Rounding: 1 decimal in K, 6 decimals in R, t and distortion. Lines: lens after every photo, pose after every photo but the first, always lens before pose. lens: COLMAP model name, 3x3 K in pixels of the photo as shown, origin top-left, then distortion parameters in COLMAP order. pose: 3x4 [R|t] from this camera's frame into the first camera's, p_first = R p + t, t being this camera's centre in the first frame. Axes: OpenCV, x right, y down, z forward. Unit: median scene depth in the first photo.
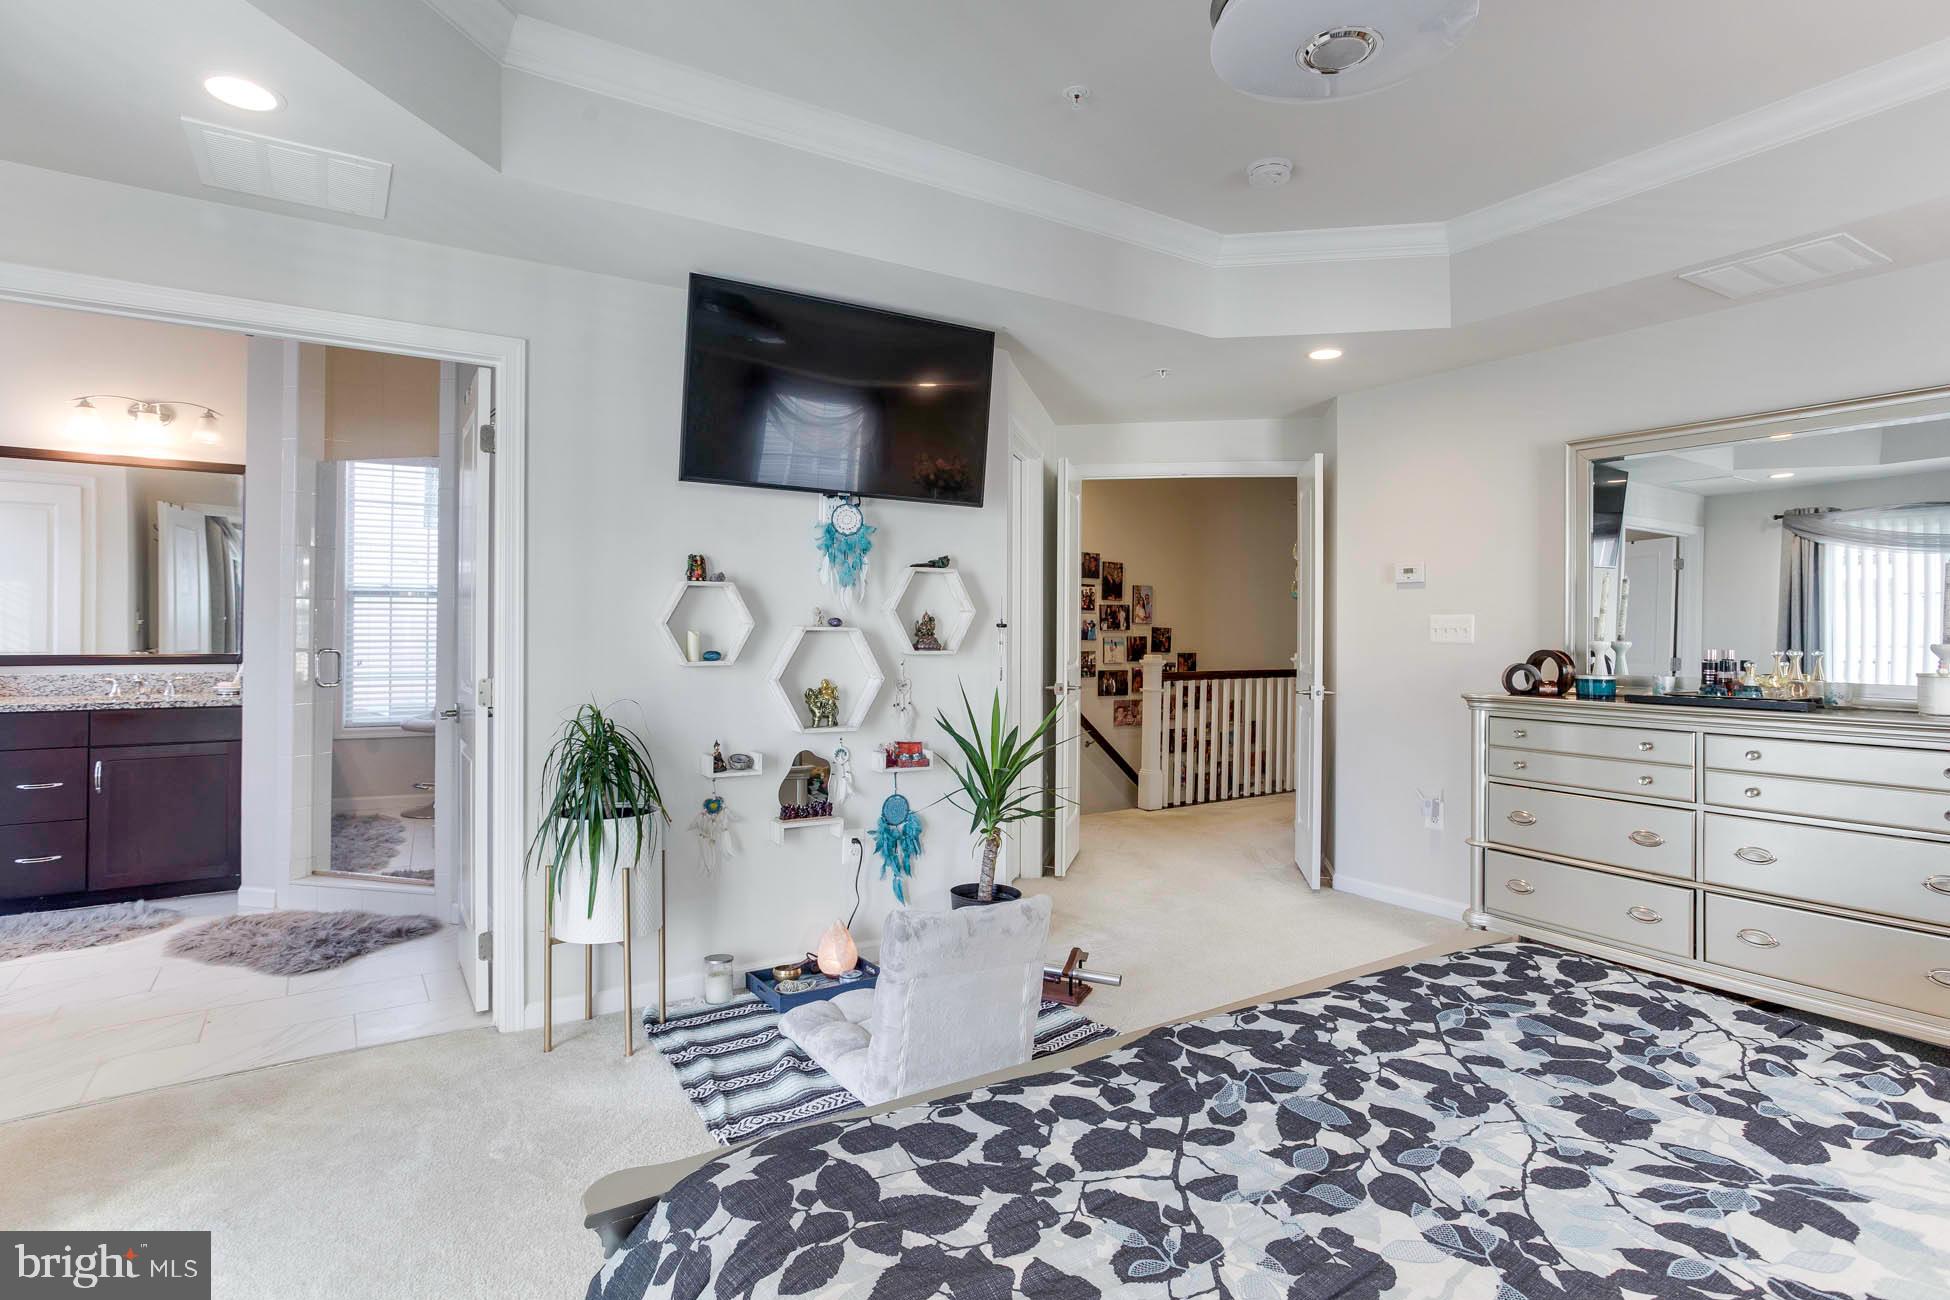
lens RADIAL K [[993.5, 0, 945.3], [0, 993.5, 639.7], [0, 0, 1]] dist [-0.035718, 0.029094]
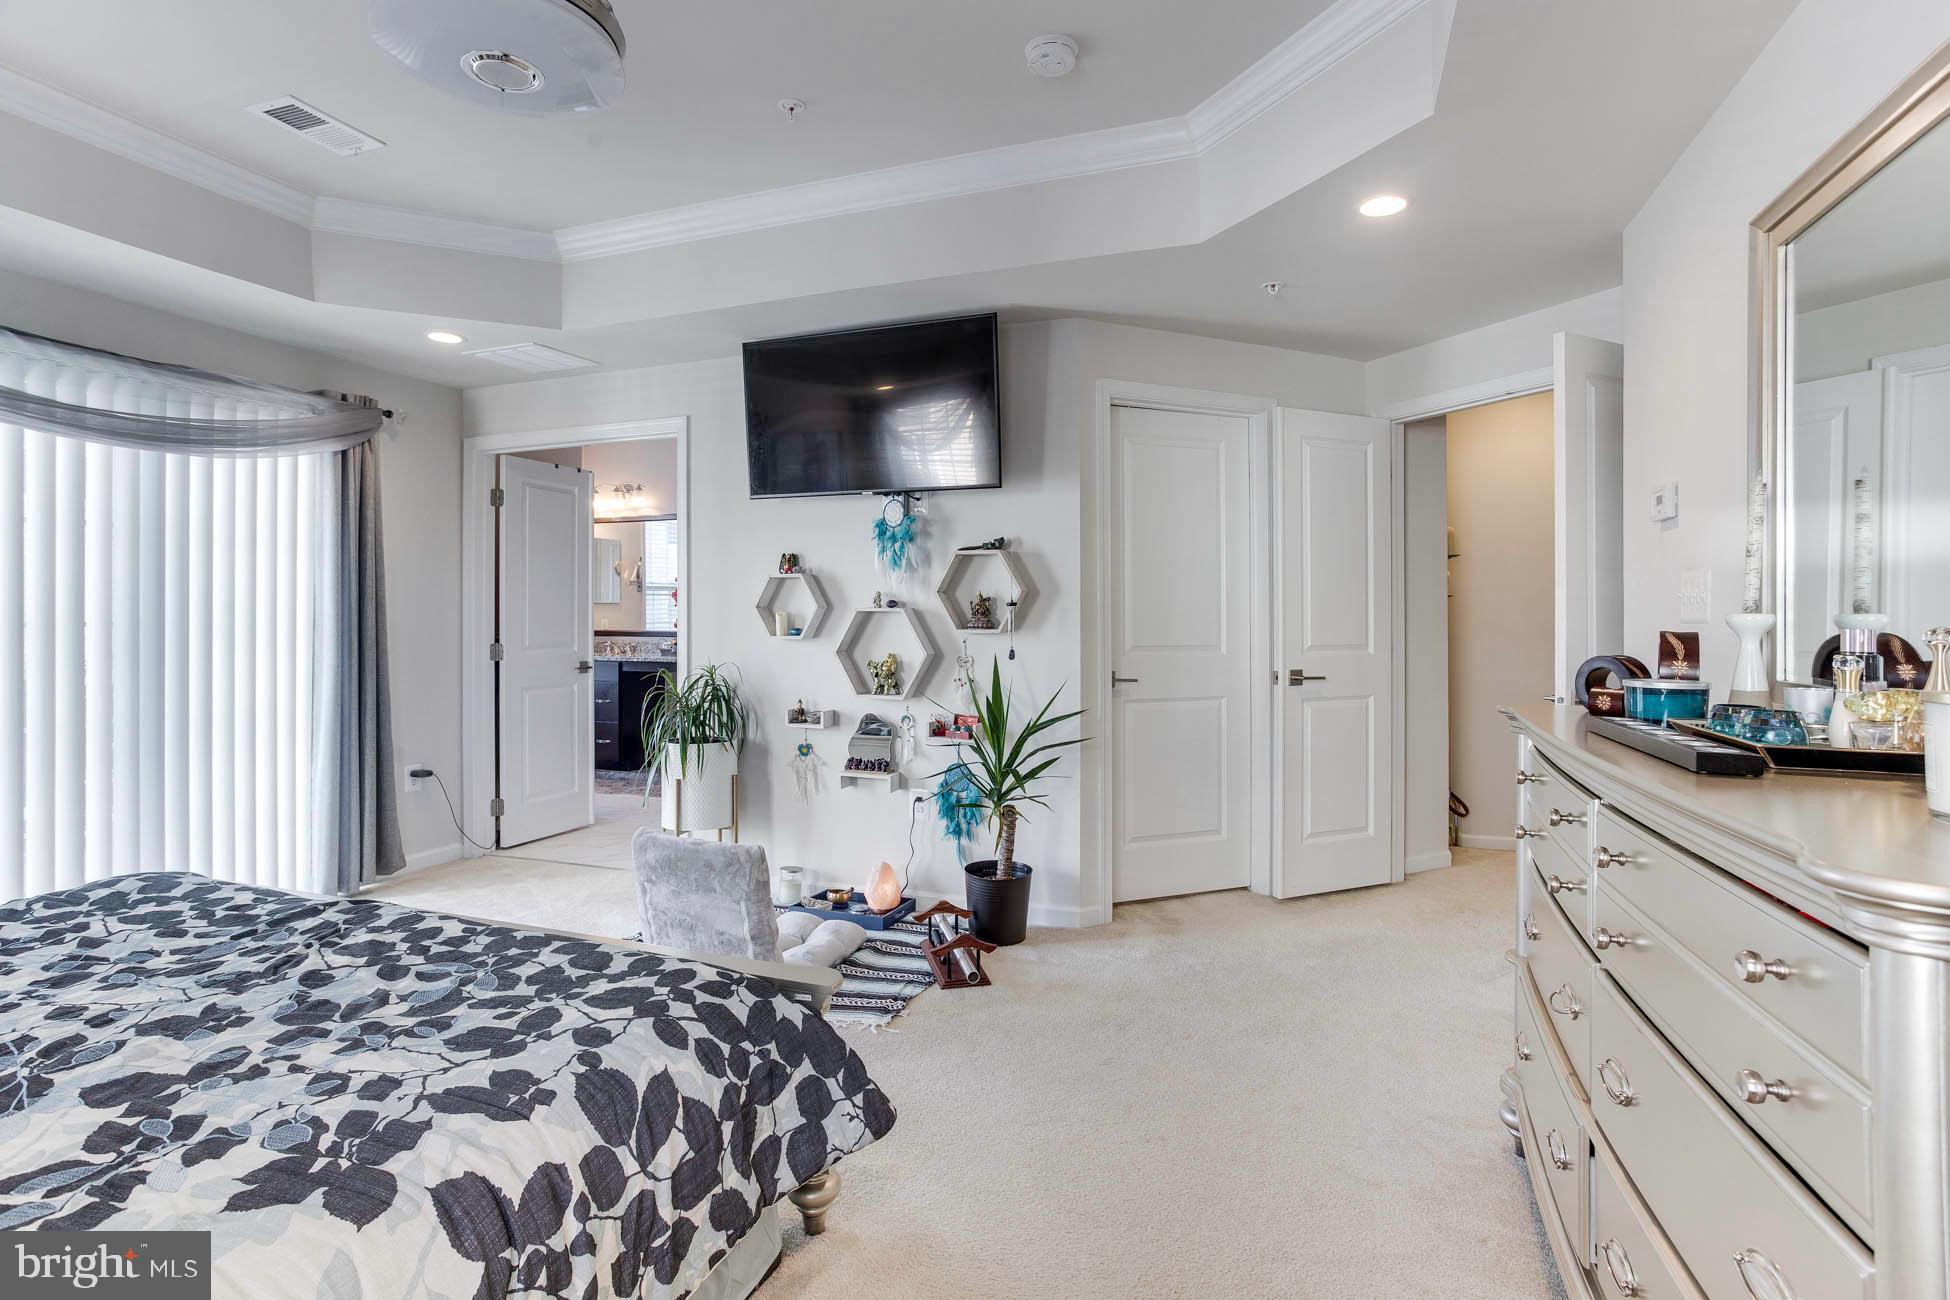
lens RADIAL K [[945.2, 0, 984.7], [0, 945.2, 640.1], [0, 0, 1]] dist [-0.052341, 0.035546]
pose [[0.603269, 0.009688, -0.797479, 0.781647], [-0.000715, 0.999932, 0.011606, 0.010877], [0.797537, -0.006431, 0.603235, 0.408331]]
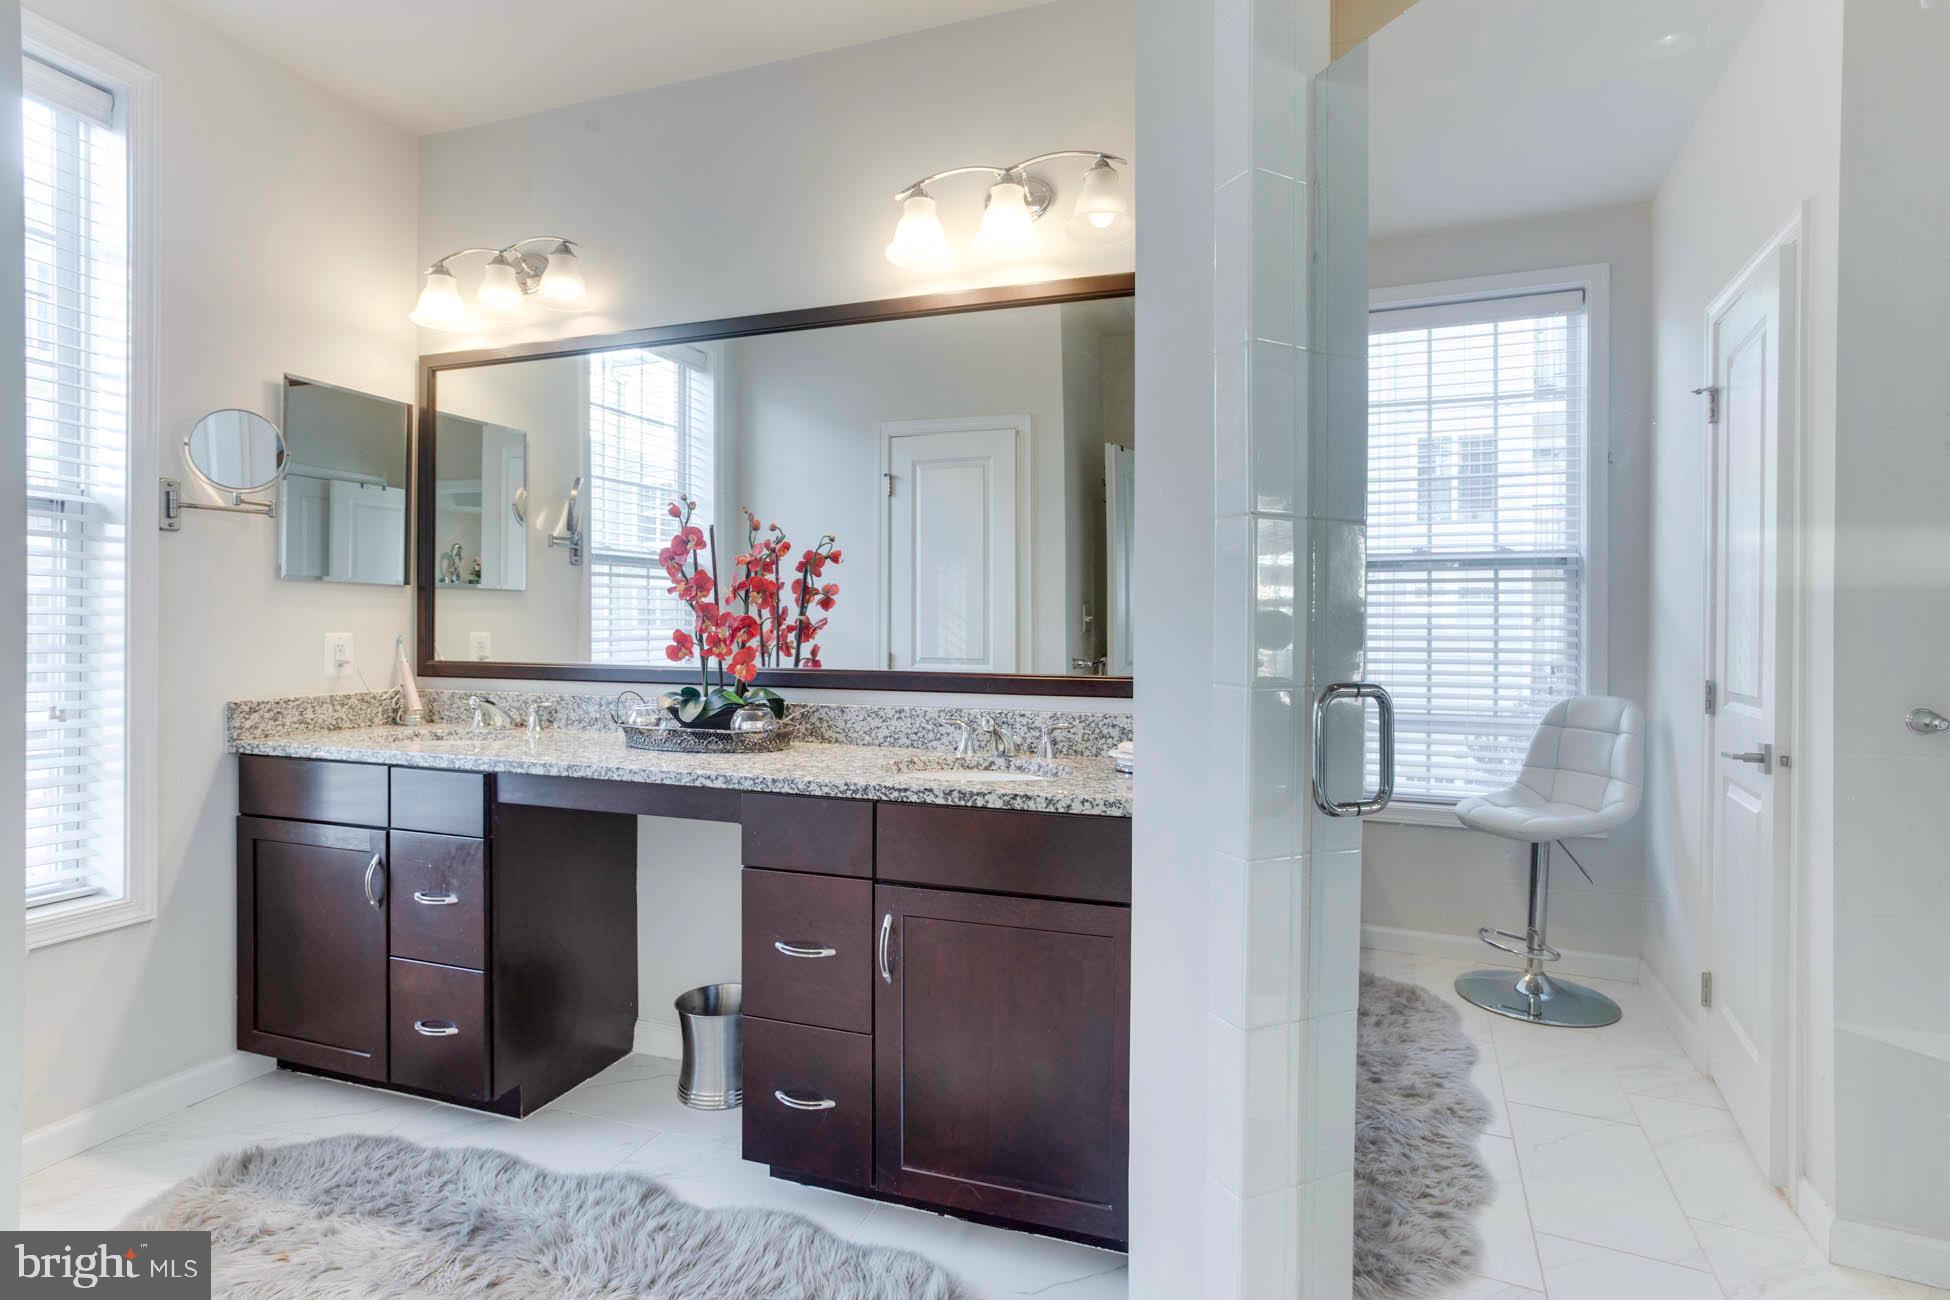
lens RADIAL K [[945.2, 0, 984.7], [0, 945.2, 640.1], [0, 0, 1]] dist [-0.052341, 0.035546]
pose [[0.617149, -0.008111, -0.786804, -0.546993], [0.002168, 0.999961, -0.008608, 0.001436], [0.786843, 0.003607, 0.617142, 0.854797]]
